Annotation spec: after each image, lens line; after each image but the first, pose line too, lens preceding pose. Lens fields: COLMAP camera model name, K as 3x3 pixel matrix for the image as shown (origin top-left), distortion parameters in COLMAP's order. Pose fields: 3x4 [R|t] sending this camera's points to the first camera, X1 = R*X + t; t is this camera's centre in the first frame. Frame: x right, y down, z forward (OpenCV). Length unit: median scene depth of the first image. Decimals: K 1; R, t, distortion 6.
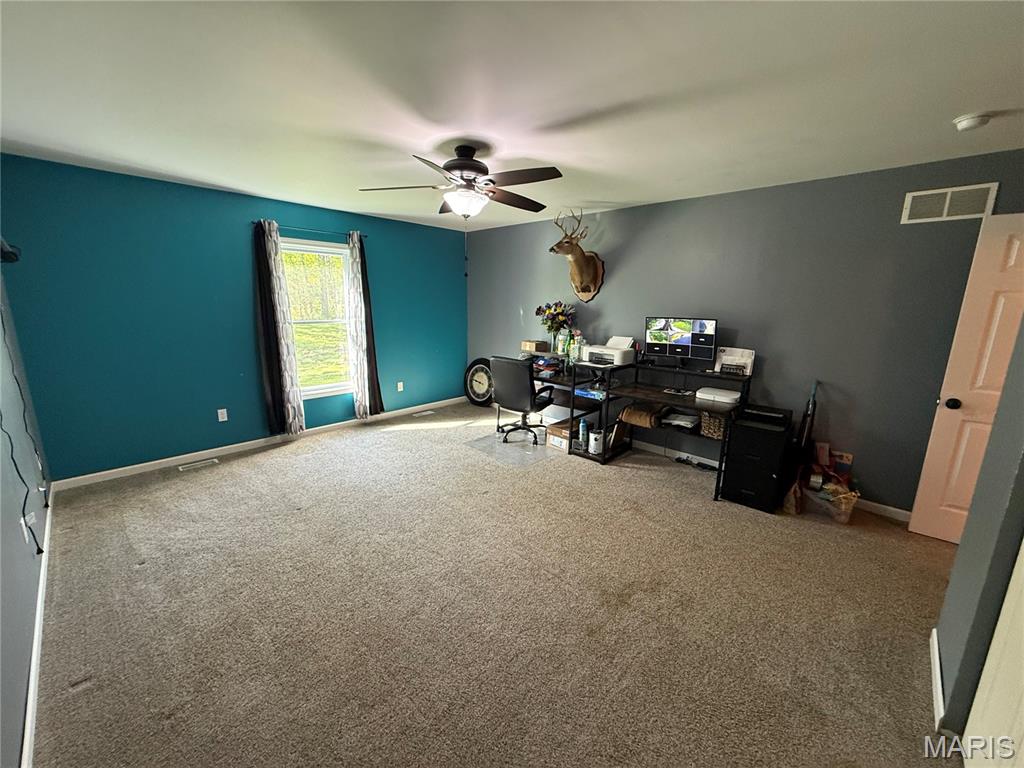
lens RADIAL K [[406.1, 0, 507.0], [0, 406.1, 386.8], [0, 0, 1]] dist [-0.003418, 0.000516]
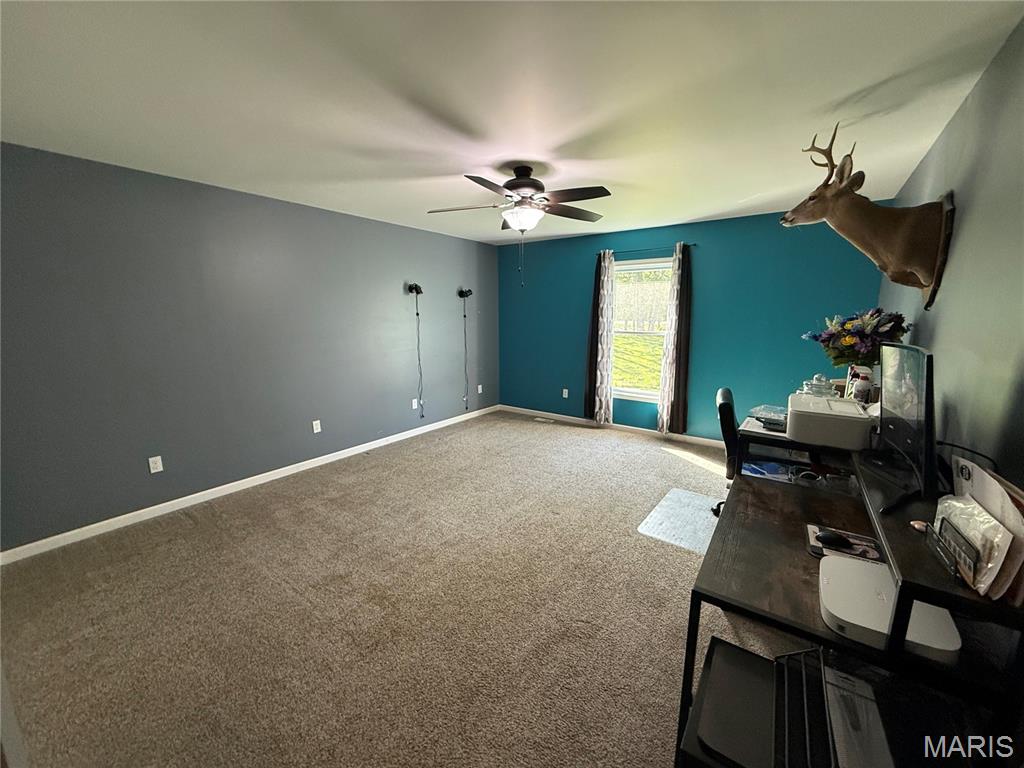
lens RADIAL K [[406.1, 0, 507.4], [0, 406.1, 383.4], [0, 0, 1]] dist [-0.003418, 0.000516]
pose [[0.128412, 0.157698, -0.979102, 0.694260], [-0.208122, 0.969576, 0.128868, -0.109595], [0.969637, 0.187225, 0.157326, 0.597347]]
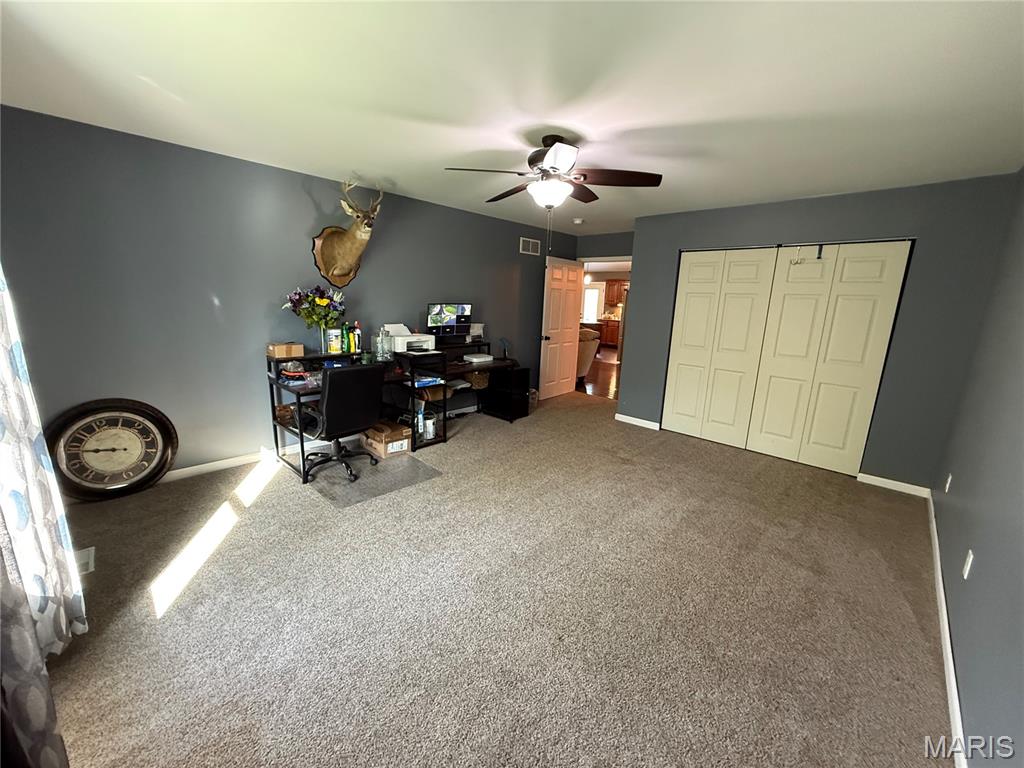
lens RADIAL K [[406.1, 0, 514.0], [0, 406.1, 386.2], [0, 0, 1]] dist [-0.003418, 0.000516]
pose [[-0.000935, -0.228364, 0.973575, -0.801444], [0.176223, 0.958302, 0.224950, -0.165453], [-0.984350, 0.171777, 0.039347, 0.772611]]
